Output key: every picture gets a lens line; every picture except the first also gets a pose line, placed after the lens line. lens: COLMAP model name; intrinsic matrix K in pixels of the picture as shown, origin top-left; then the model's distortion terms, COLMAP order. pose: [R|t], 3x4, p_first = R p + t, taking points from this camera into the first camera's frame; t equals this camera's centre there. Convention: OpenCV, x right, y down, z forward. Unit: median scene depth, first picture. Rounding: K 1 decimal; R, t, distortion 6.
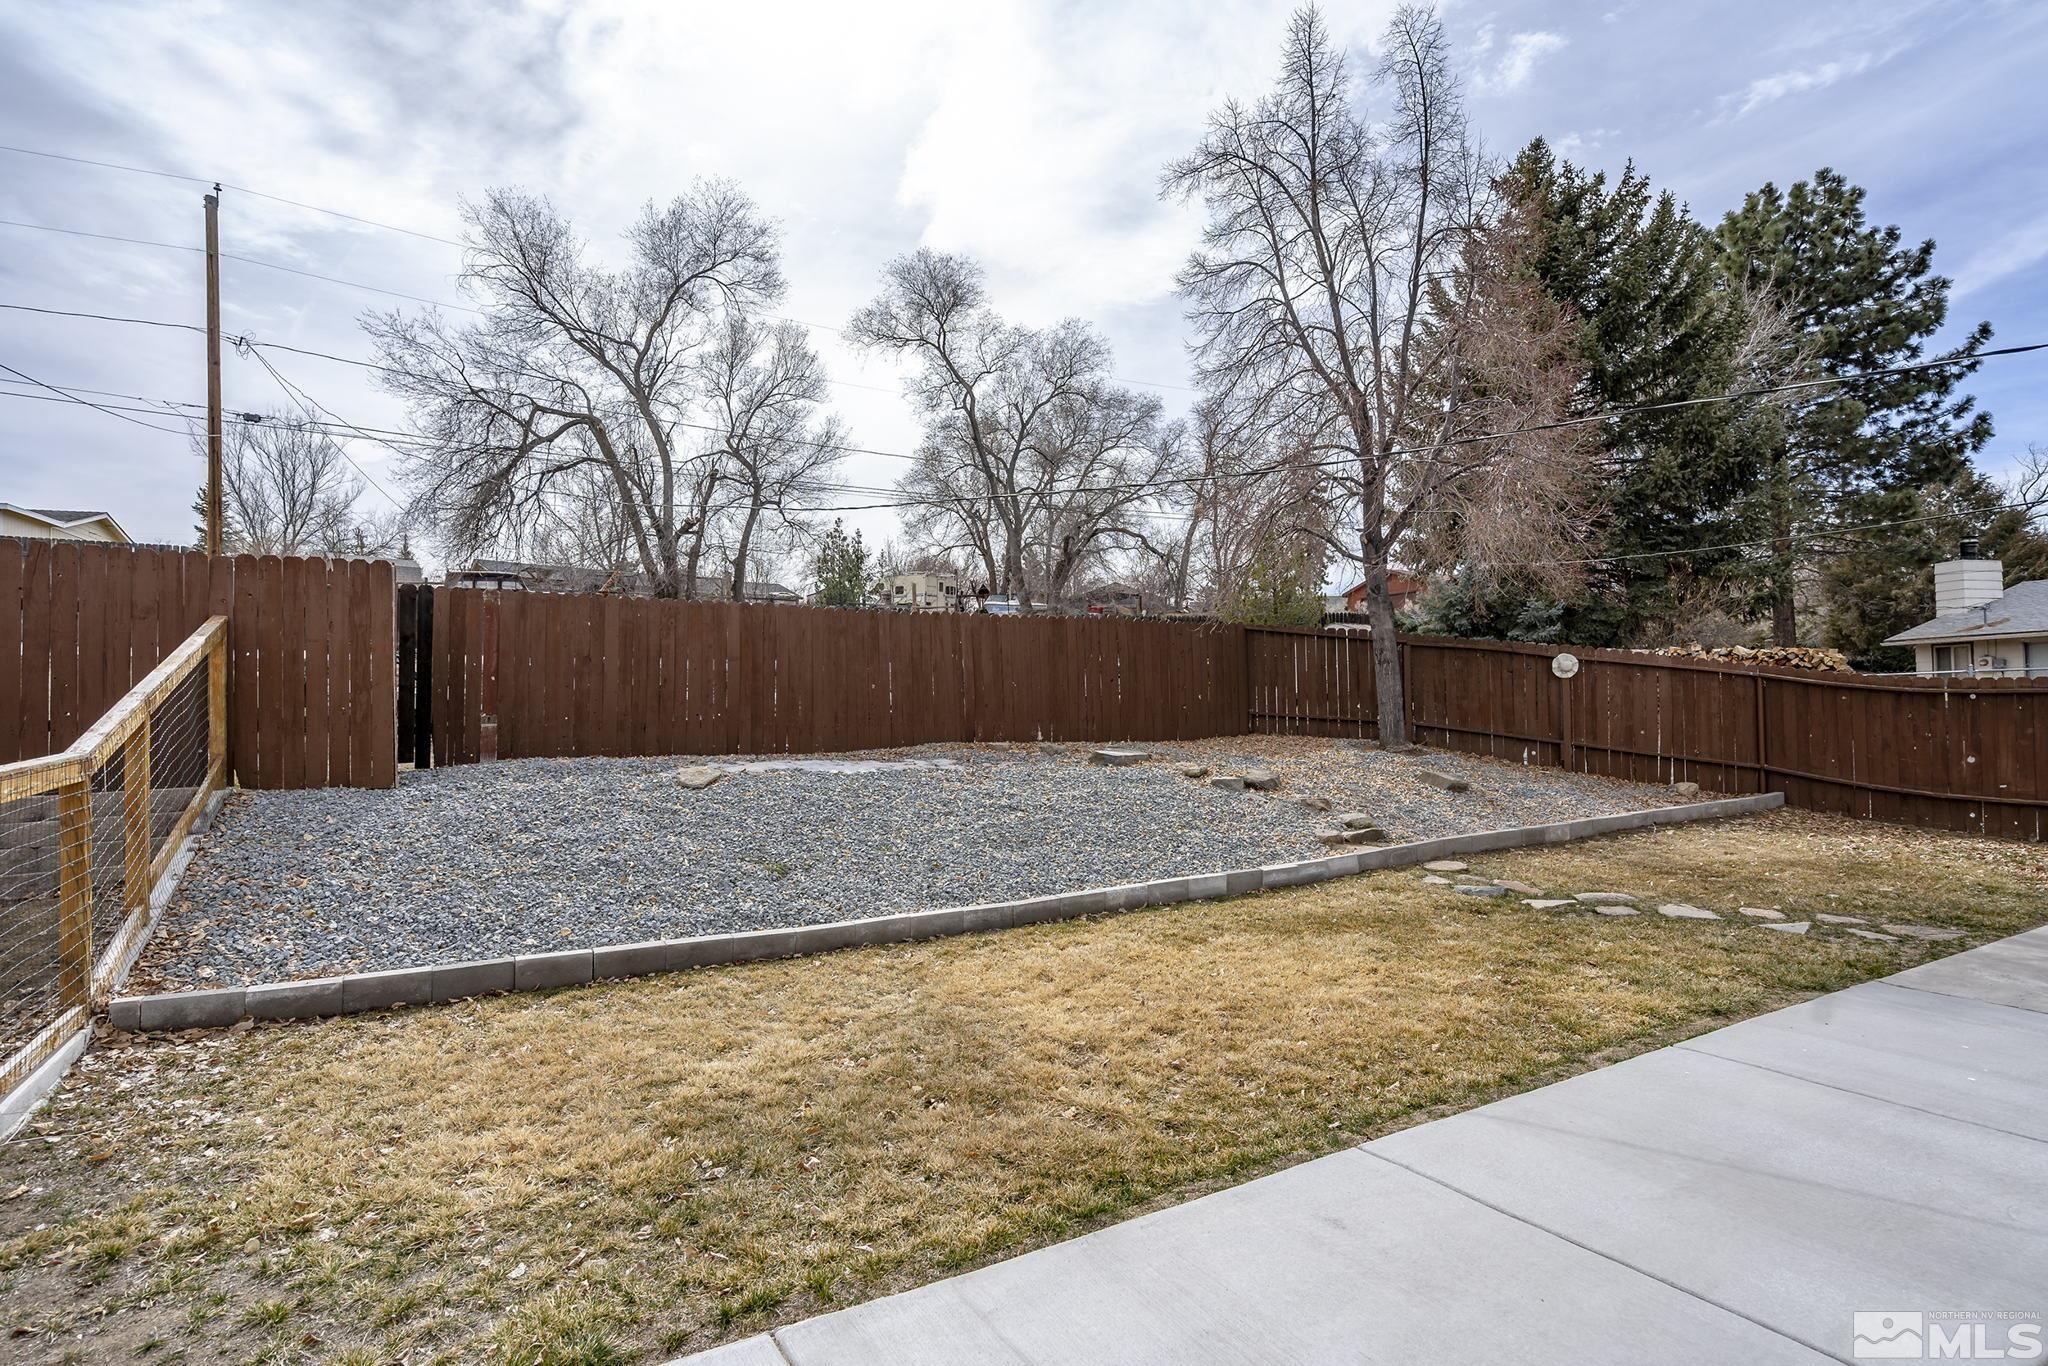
lens RADIAL K [[1000.3, 0, 1048.0], [0, 1000.3, 691.3], [0, 0, 1]] dist [-0.001043, -0.000075]
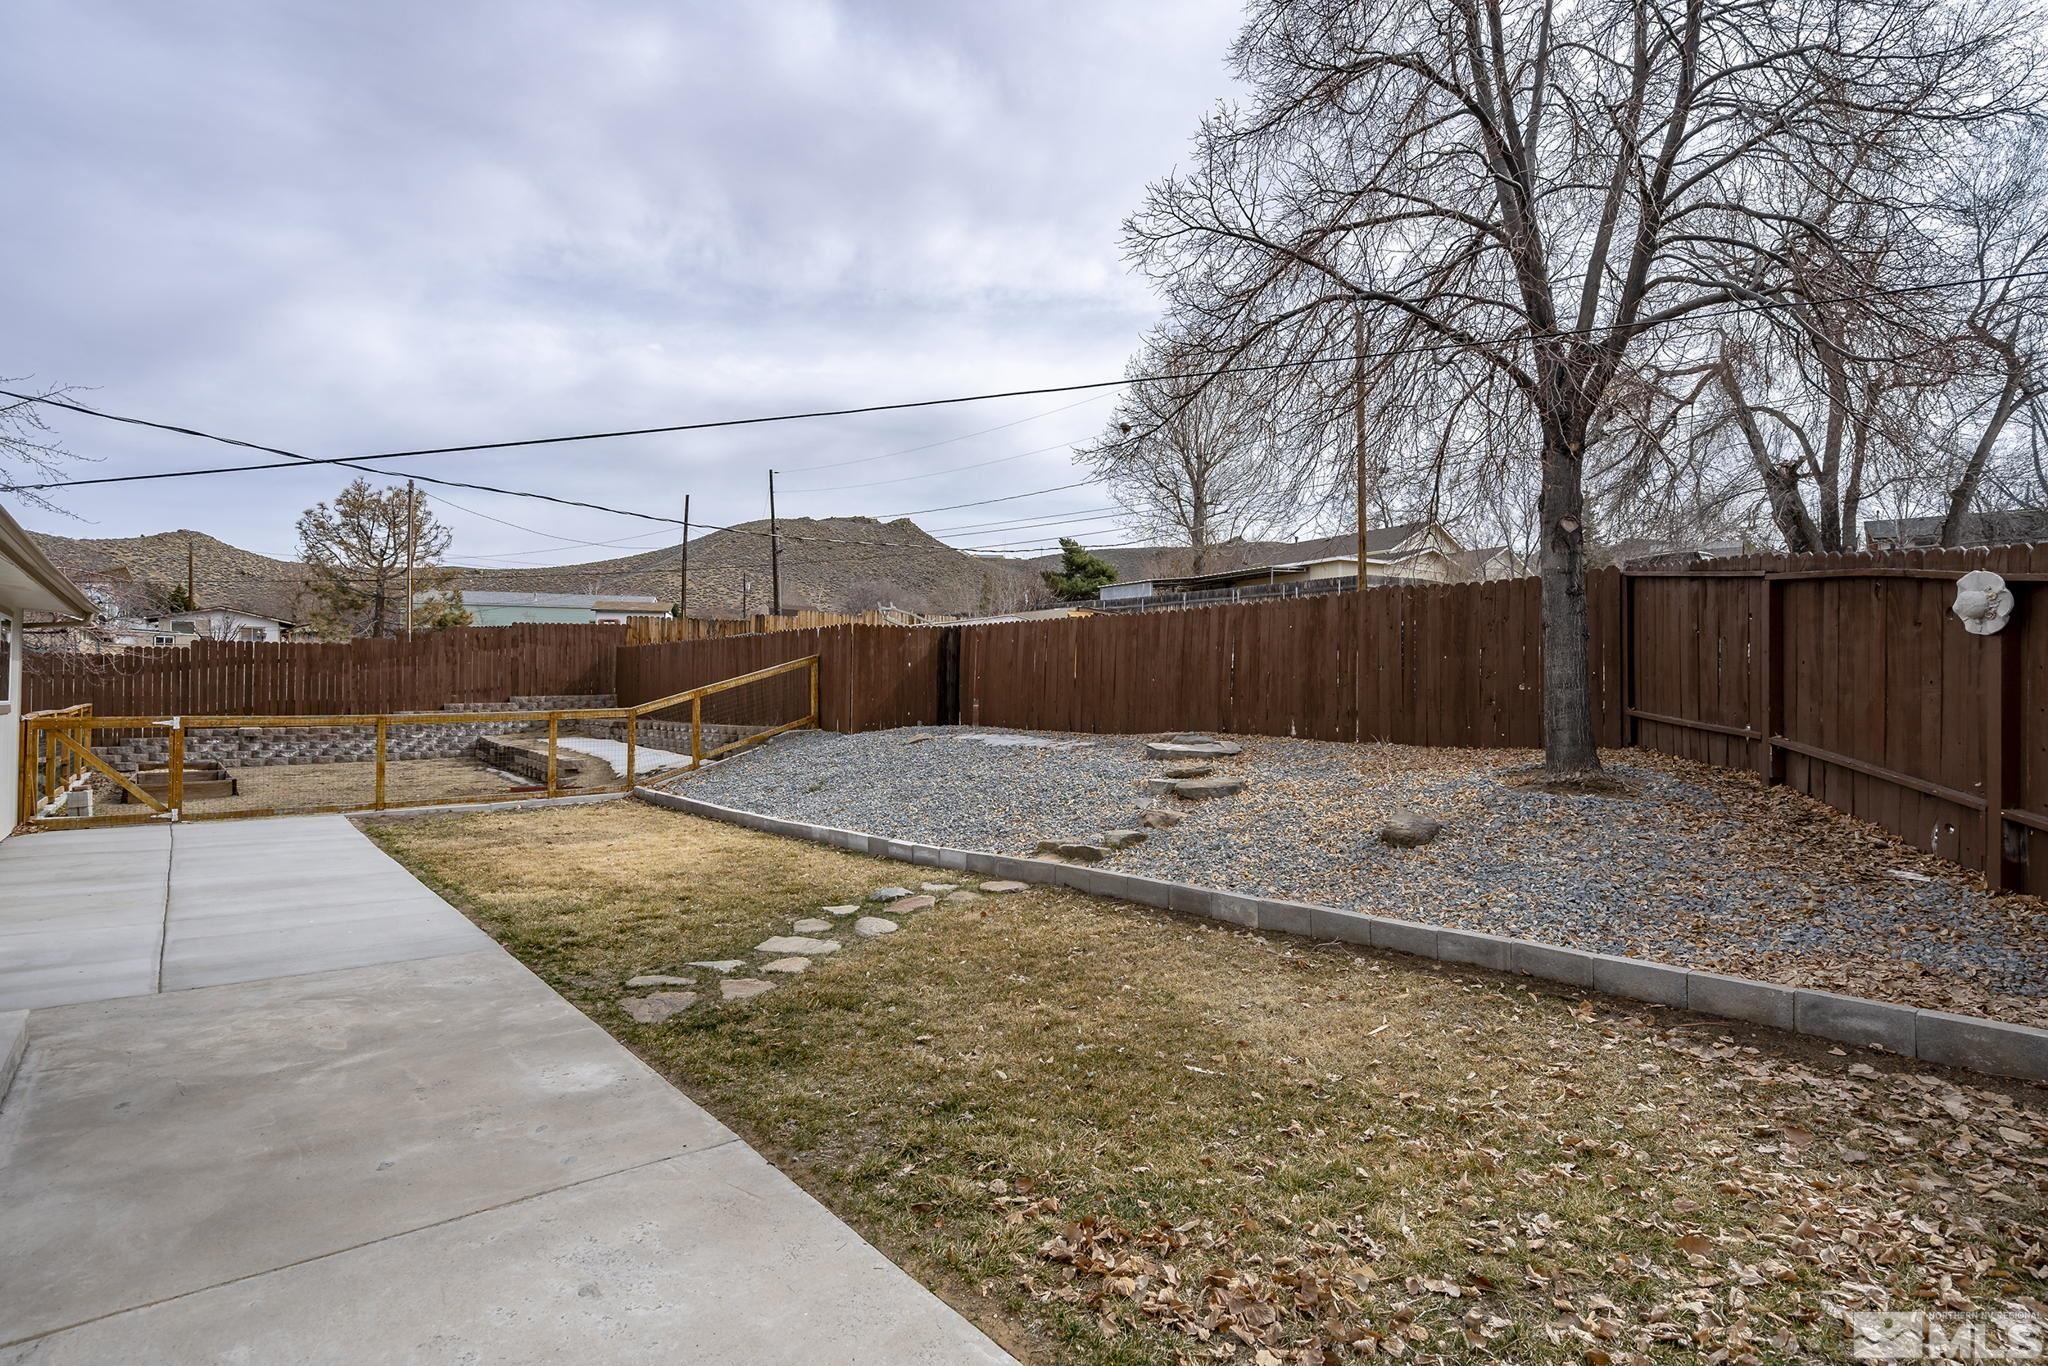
lens RADIAL K [[1028.9, 0, 1024.0], [0, 1028.9, 683.0], [0, 0, 1]] dist [-0.000113, 0.000415]
pose [[0.146724, -0.003645, -0.989171, 0.996512], [0.014845, 0.999889, -0.001483, -0.000602], [0.989066, -0.014467, 0.146762, 0.712804]]
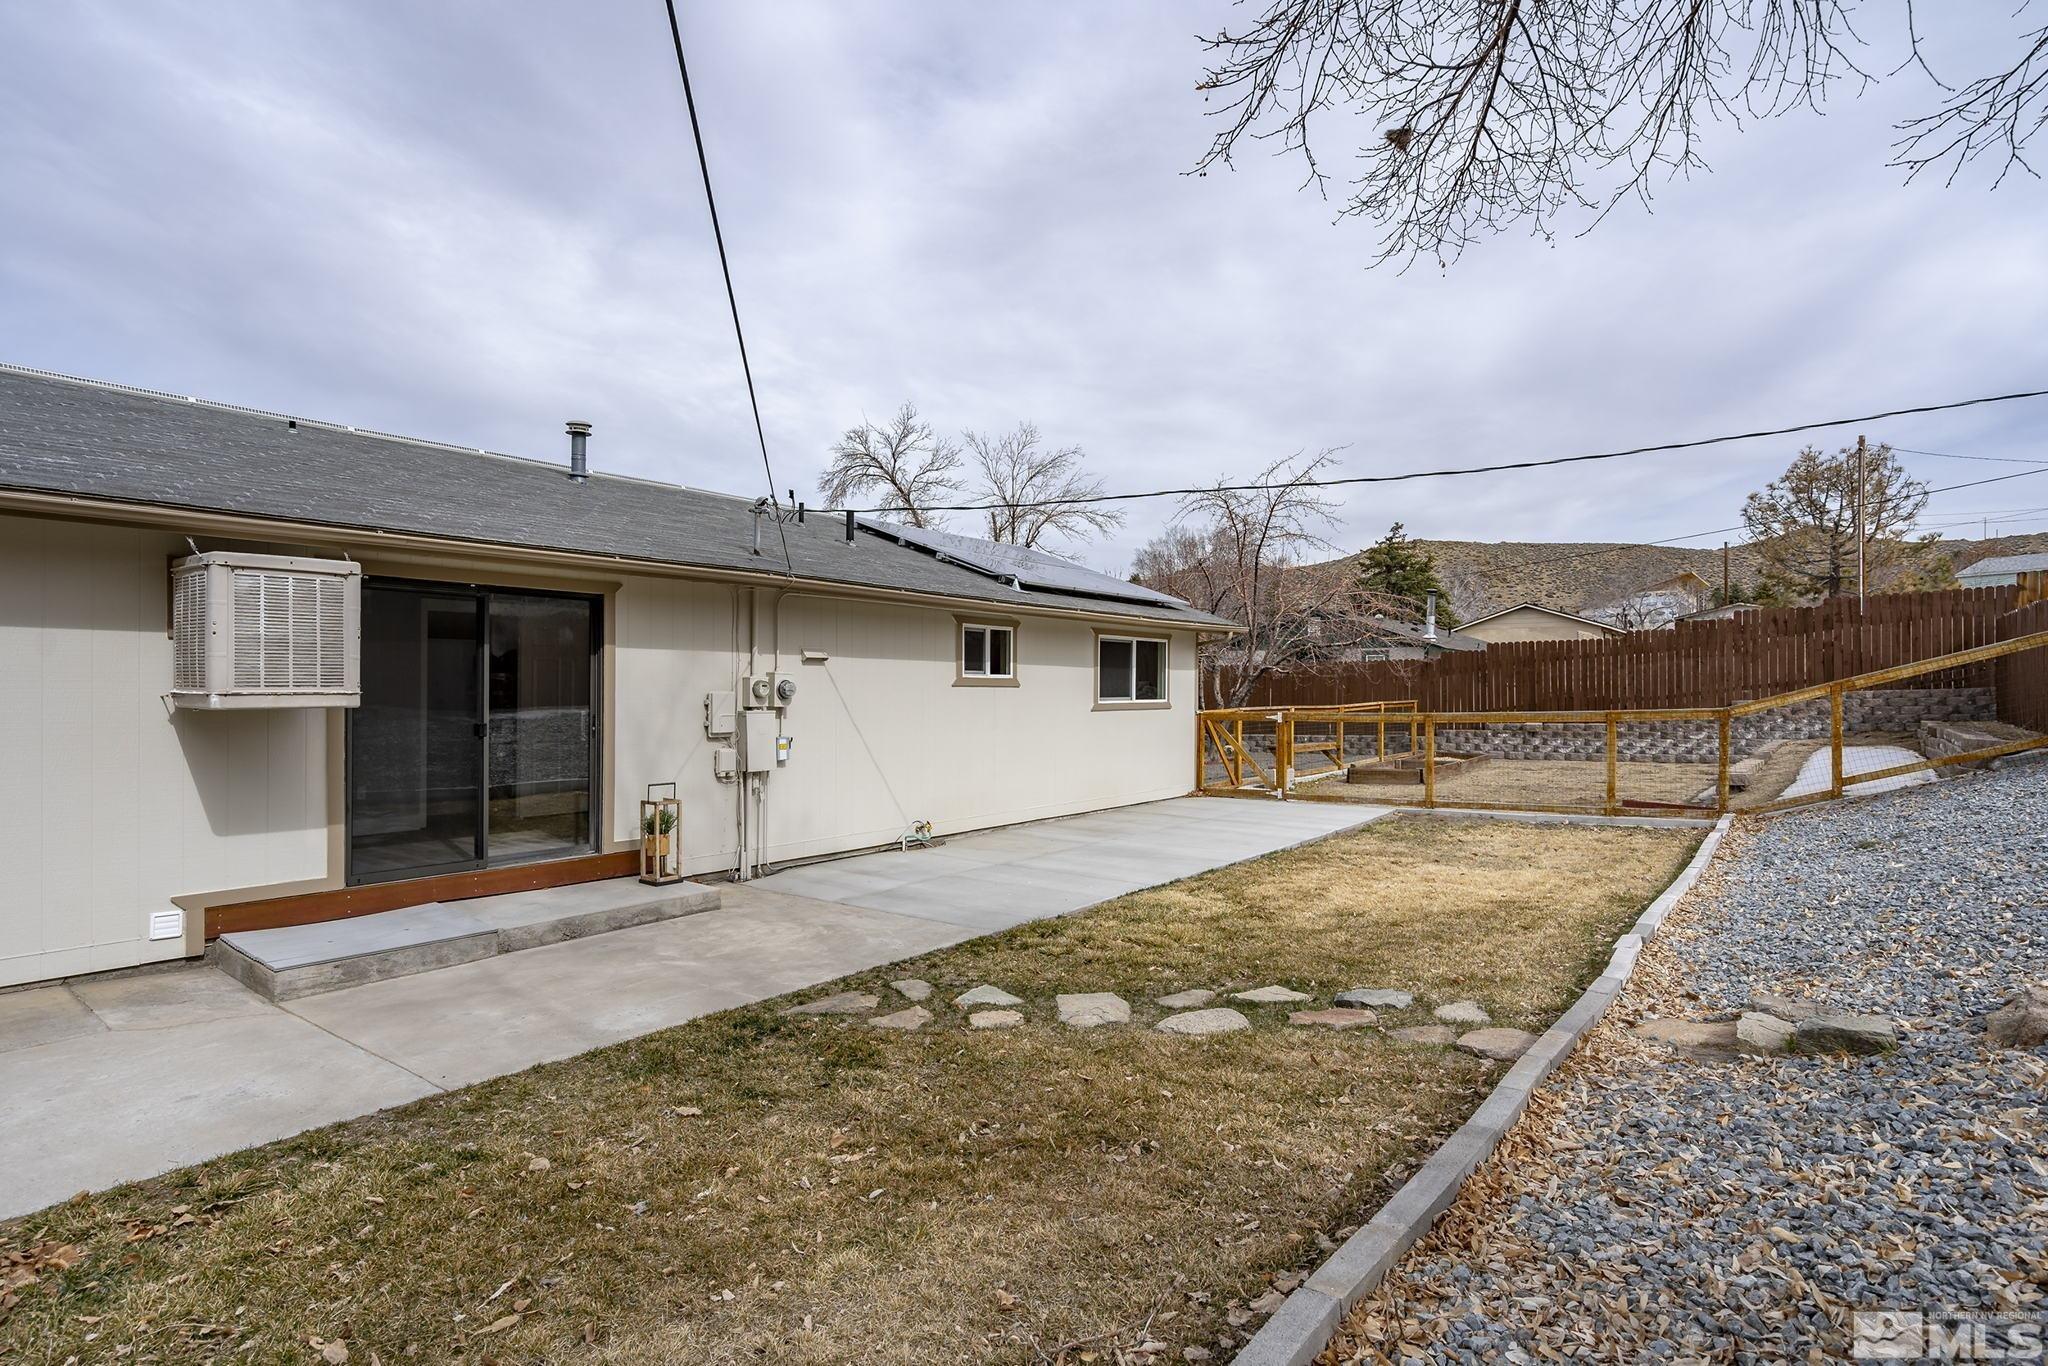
lens RADIAL K [[1059.8, 0, 1027.4], [0, 1059.8, 695.3], [0, 0, 1]] dist [0.002652, -0.001054]
pose [[-0.926505, 0.015178, -0.375976, 0.607552], [0.021738, 0.999676, -0.013212, 0.009364], [0.375654, -0.020414, -0.926535, 1.106524]]
